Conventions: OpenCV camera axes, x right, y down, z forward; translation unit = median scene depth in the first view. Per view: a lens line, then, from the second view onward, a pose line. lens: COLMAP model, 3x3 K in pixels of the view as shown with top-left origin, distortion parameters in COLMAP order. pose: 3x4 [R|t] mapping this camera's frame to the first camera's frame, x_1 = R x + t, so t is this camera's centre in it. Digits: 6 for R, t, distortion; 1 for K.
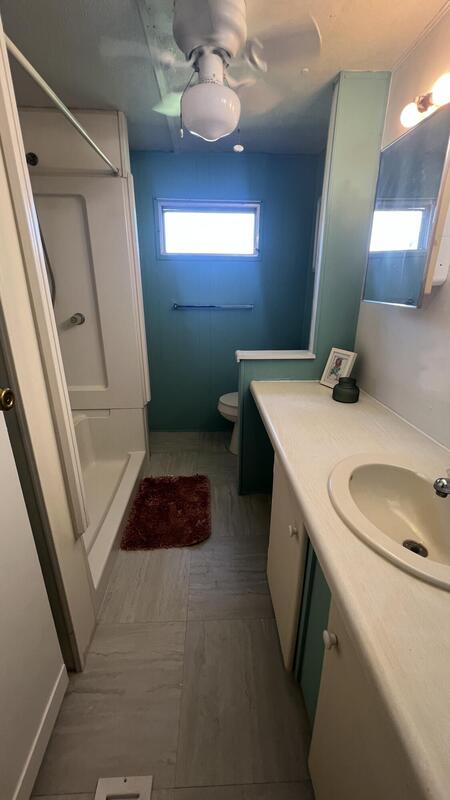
lens RADIAL K [[318.0, 0, 221.5], [0, 318.0, 397.0], [0, 0, 1]] dist [0.000729, 0.000737]
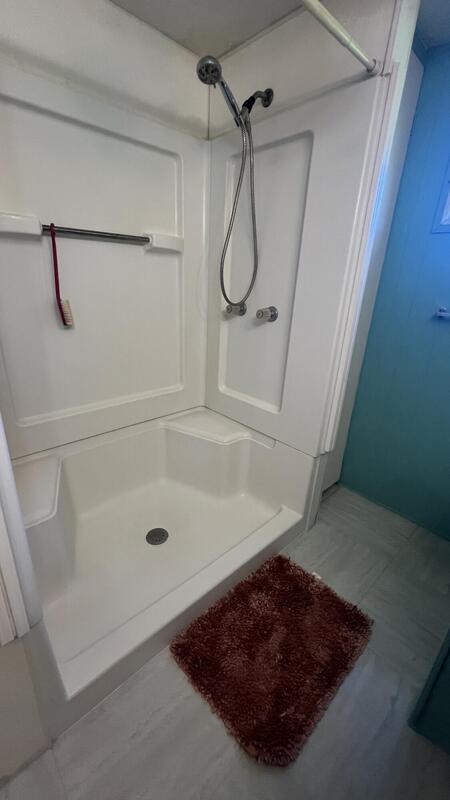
lens RADIAL K [[318.0, 0, 229.5], [0, 318.0, 399.9], [0, 0, 1]] dist [0.000729, 0.000737]
pose [[0.648776, 0.292008, -0.702724, 0.069252], [-0.296055, 0.947550, 0.120416, -0.107660], [0.701029, 0.129922, 0.701198, 0.406818]]
